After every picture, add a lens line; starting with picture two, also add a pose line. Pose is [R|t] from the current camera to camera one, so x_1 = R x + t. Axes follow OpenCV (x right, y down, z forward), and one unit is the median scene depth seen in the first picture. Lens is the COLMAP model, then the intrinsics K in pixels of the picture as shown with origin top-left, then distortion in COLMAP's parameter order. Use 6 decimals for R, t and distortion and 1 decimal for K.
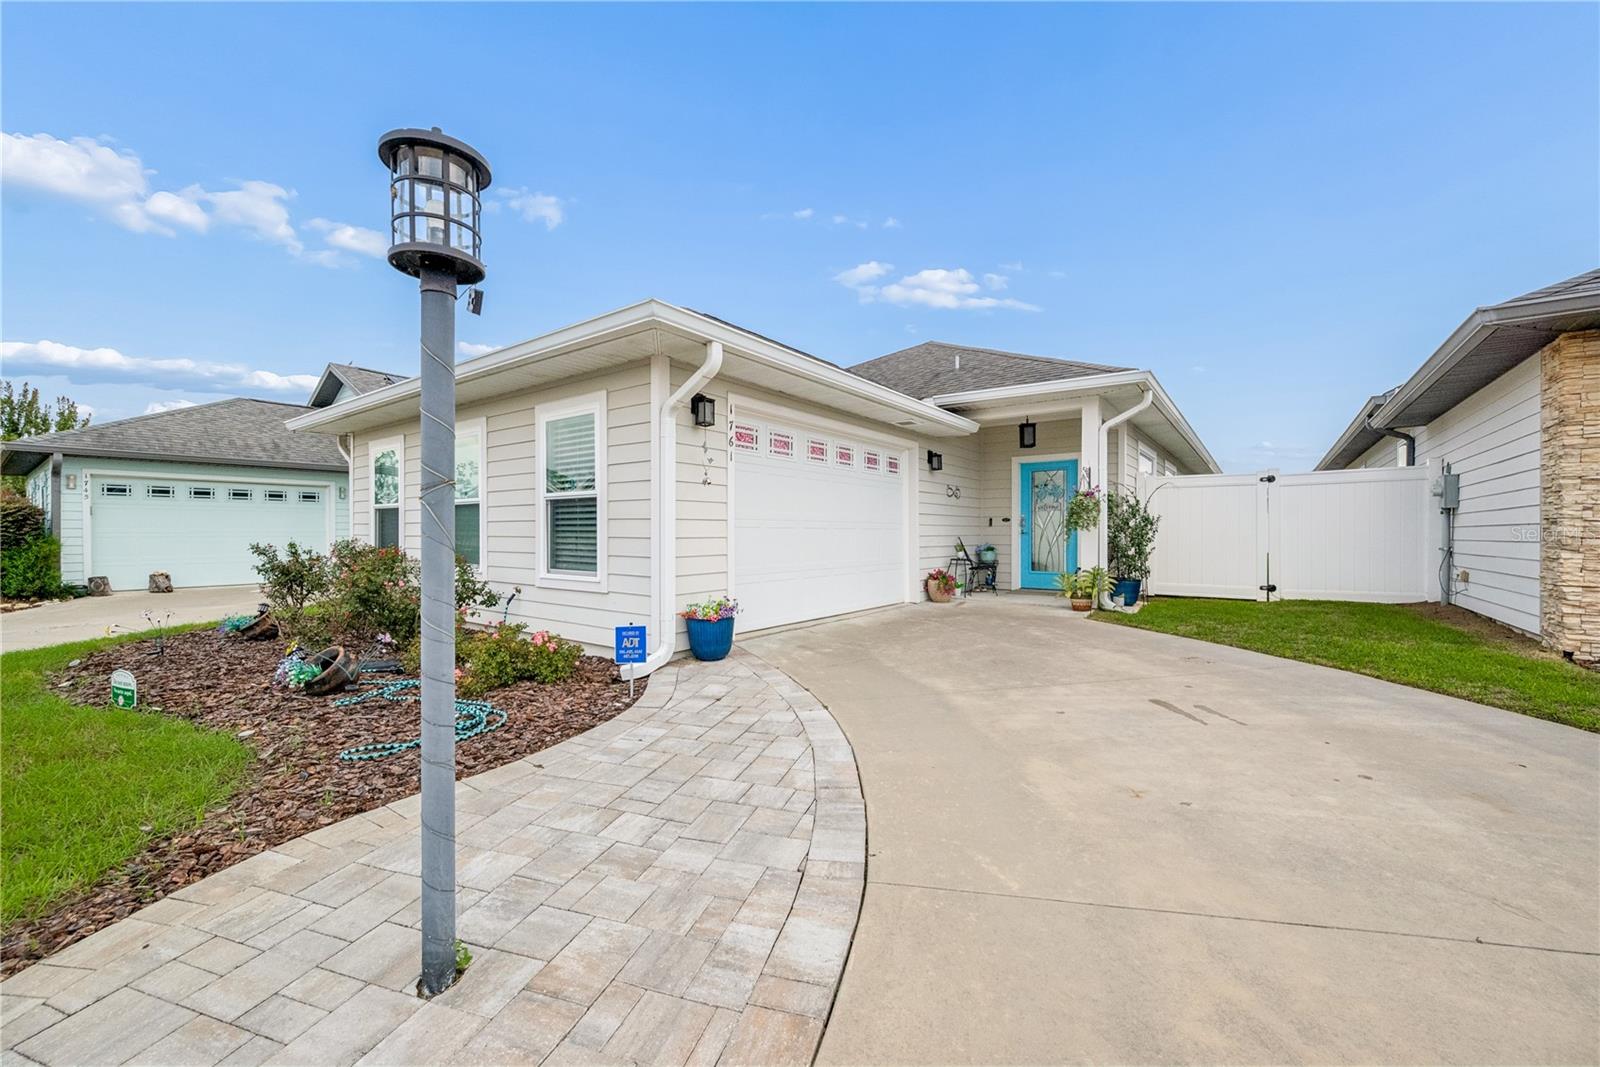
lens RADIAL K [[629.0, 0, 802.5], [0, 629.0, 531.2], [0, 0, 1]] dist [-0.002362, -0.000224]
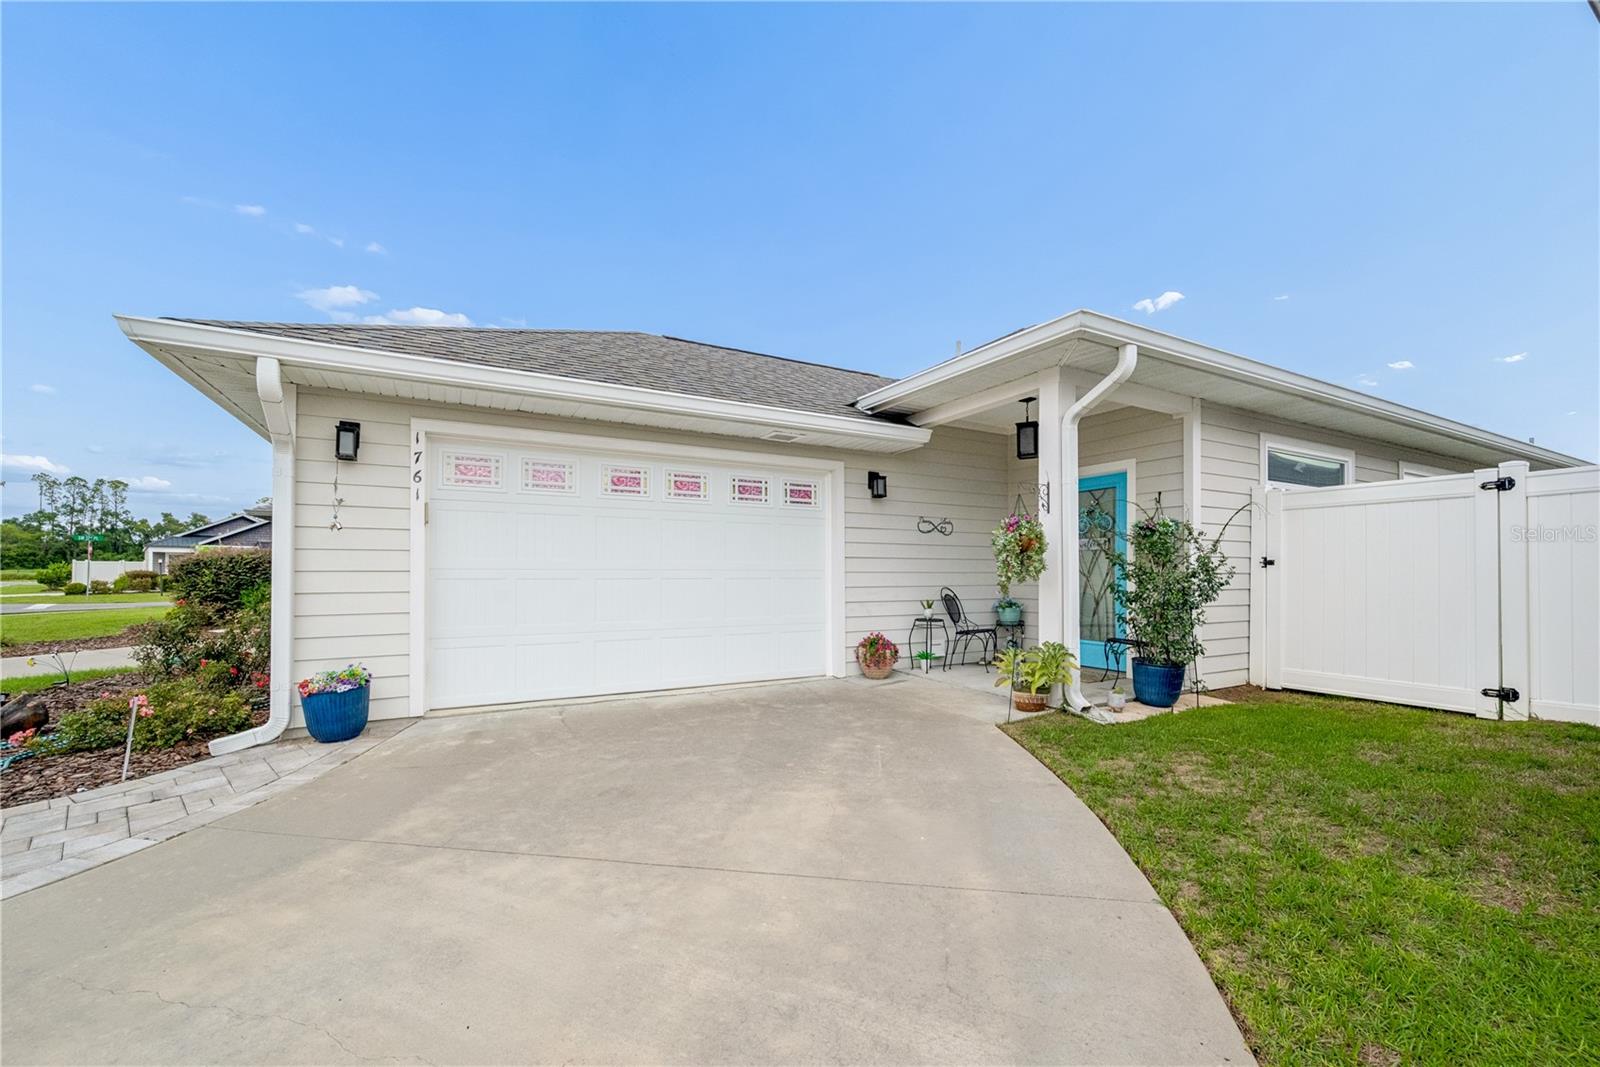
lens RADIAL K [[644.7, 0, 797.1], [0, 644.7, 563.5], [0, 0, 1]] dist [-0.000921, -0.000007]
pose [[0.909362, -0.004972, -0.415977, 0.447414], [-0.000502, 0.999915, -0.013048, -0.010442], [0.416006, 0.012075, 0.909282, 0.280163]]
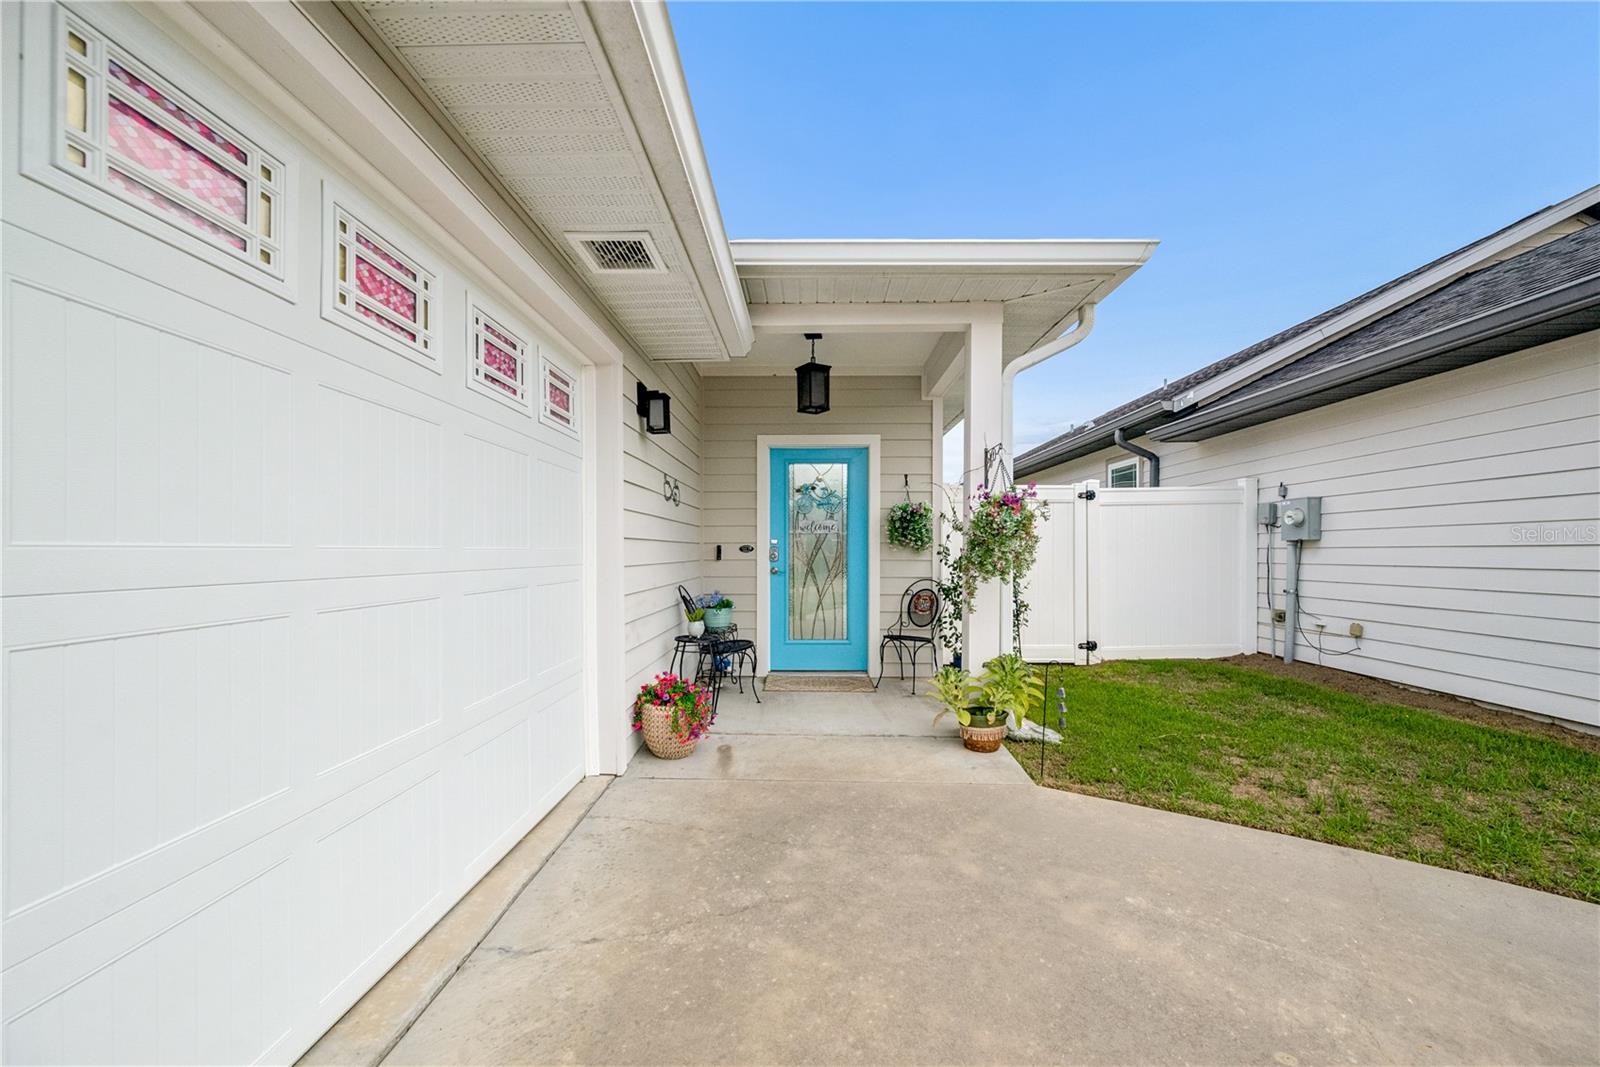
lens RADIAL K [[638.6, 0, 803.0], [0, 638.6, 547.4], [0, 0, 1]] dist [0.000064, 0.000010]
pose [[0.810707, 0.003326, 0.585442, 0.045325], [-0.001215, 0.999991, -0.003999, -0.020283], [-0.585451, 0.002530, 0.810704, 0.614263]]
